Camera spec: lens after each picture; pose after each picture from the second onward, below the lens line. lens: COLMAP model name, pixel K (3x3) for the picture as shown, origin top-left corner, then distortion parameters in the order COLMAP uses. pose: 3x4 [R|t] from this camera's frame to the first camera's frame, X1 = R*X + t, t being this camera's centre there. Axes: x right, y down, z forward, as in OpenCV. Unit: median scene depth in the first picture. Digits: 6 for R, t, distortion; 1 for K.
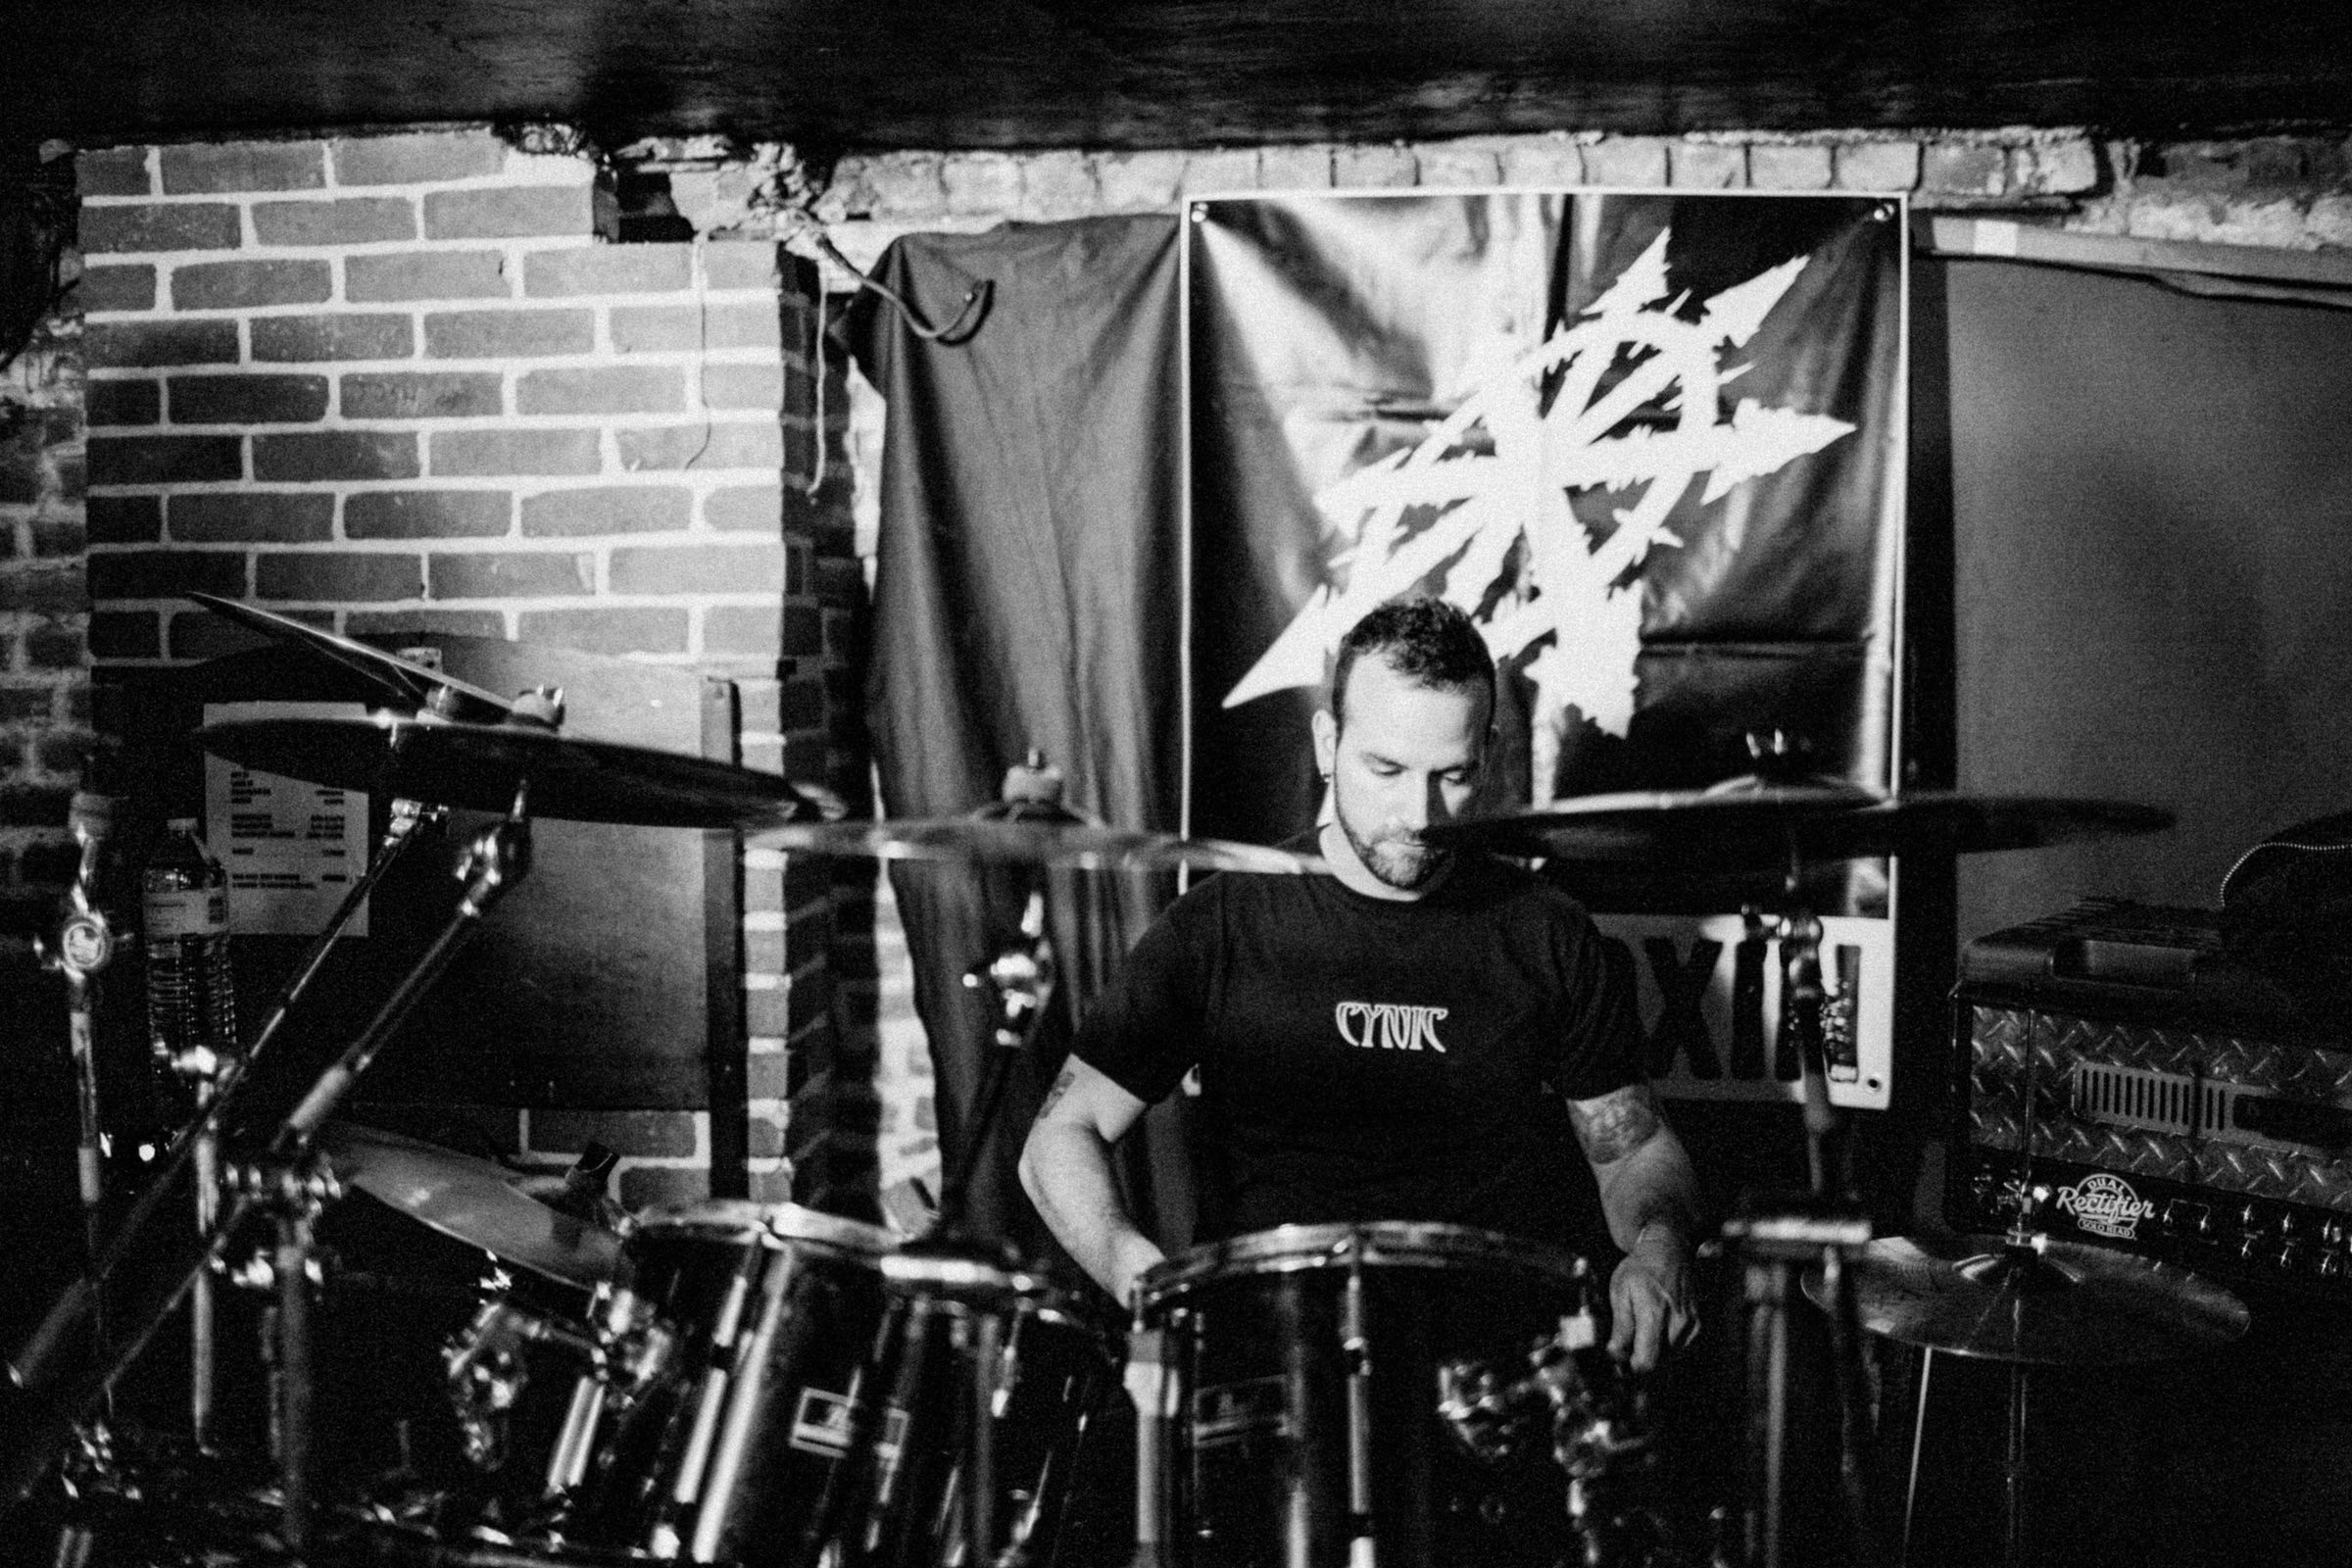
lens RADIAL K [[2343.0, 0, 1185.6], [0, 2343.0, 779.2], [0, 0, 1]] dist [-0.034195, 0.000000]
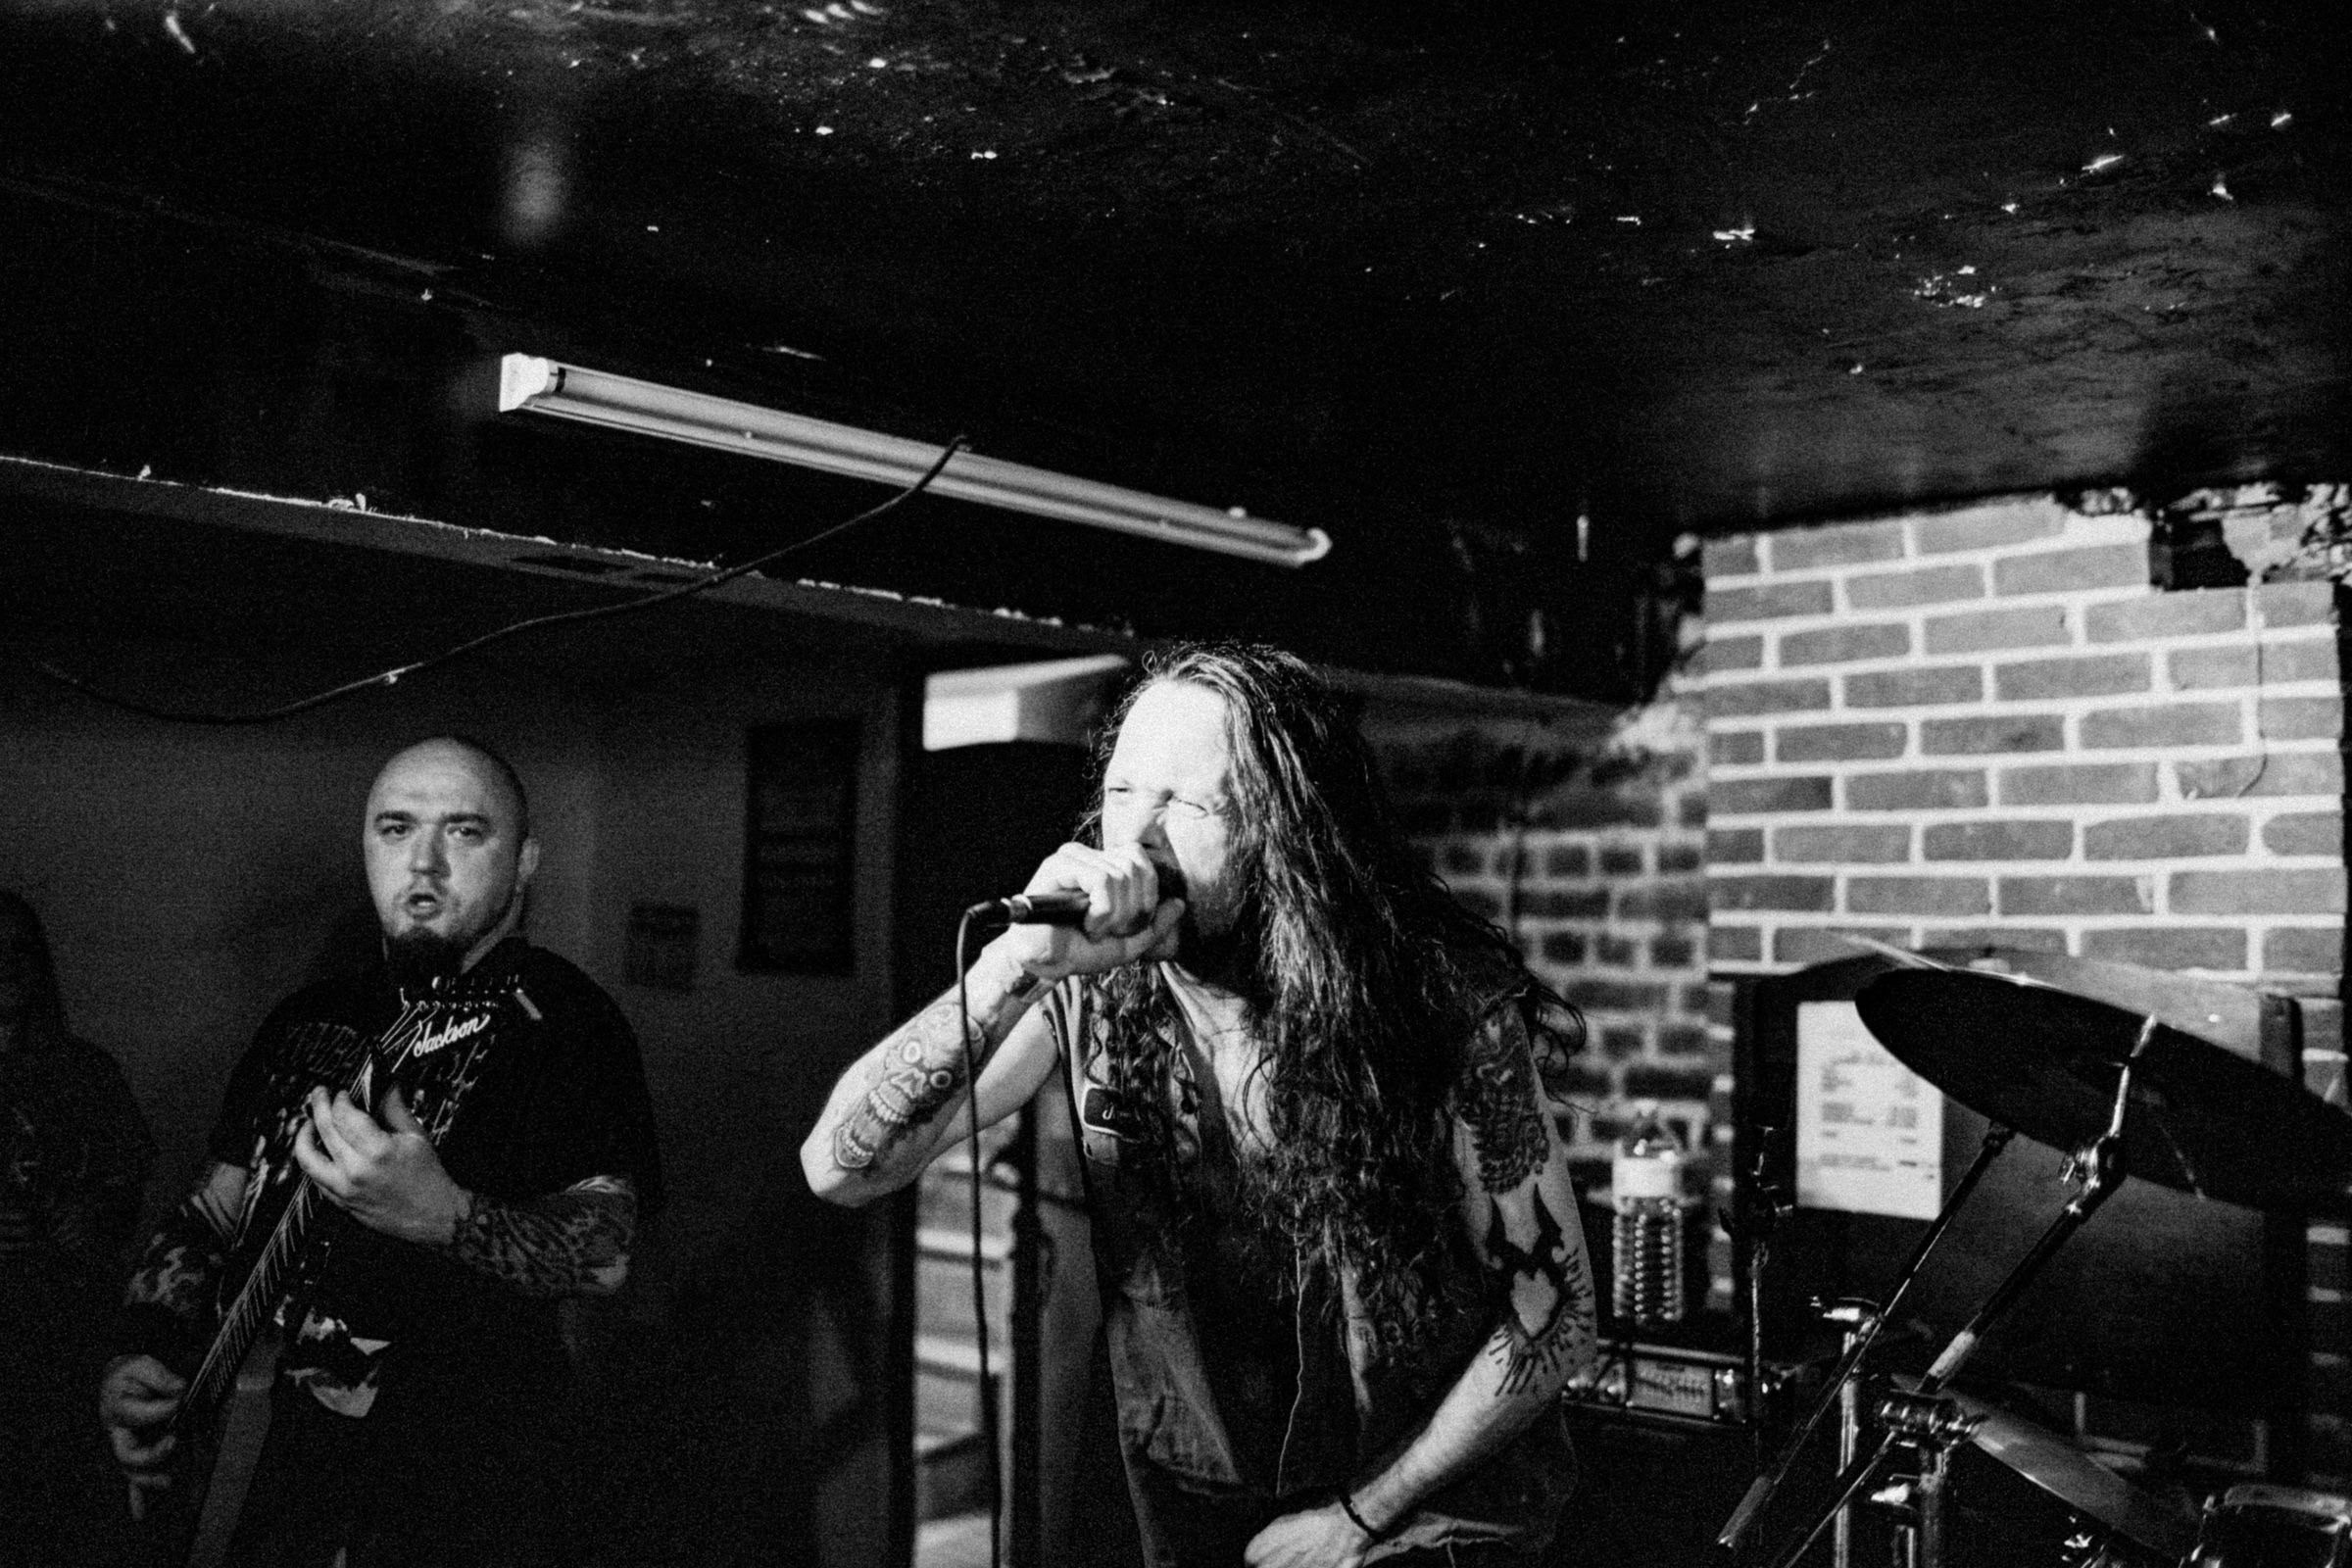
lens RADIAL K [[2343.0, 0, 1156.8], [0, 2343.0, 731.3], [0, 0, 1]] dist [-0.034195, 0.000000]
pose [[0.804962, -0.034154, -0.592342, 0.015241], [-0.047681, 0.991389, -0.121959, -0.010023], [0.591407, 0.126416, 0.796402, -0.134705]]
